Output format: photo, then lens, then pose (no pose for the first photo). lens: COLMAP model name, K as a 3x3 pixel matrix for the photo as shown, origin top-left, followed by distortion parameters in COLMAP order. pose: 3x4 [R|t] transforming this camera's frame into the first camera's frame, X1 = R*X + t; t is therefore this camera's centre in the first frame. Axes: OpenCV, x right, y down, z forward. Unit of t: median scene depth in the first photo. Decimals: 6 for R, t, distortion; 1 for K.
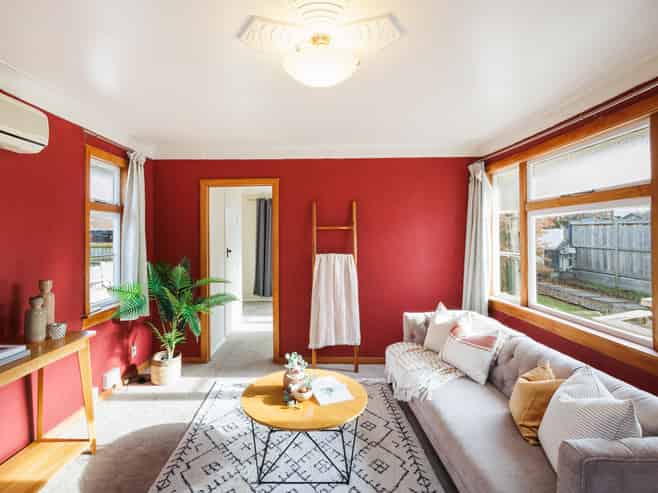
lens RADIAL K [[310.1, 0, 328.0], [0, 310.1, 239.3], [0, 0, 1]] dist [0.001633, 0.001119]
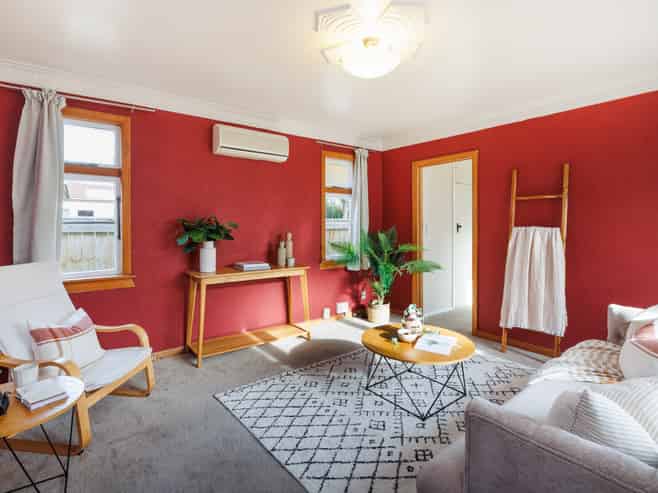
lens RADIAL K [[296.4, 0, 329.5], [0, 296.4, 221.7], [0, 0, 1]] dist [0.000190, -0.000004]
pose [[0.679258, 0.010827, -0.733820, 0.250816], [-0.002065, 0.999915, 0.012842, 0.024180], [0.733897, -0.007208, 0.679223, 0.013804]]
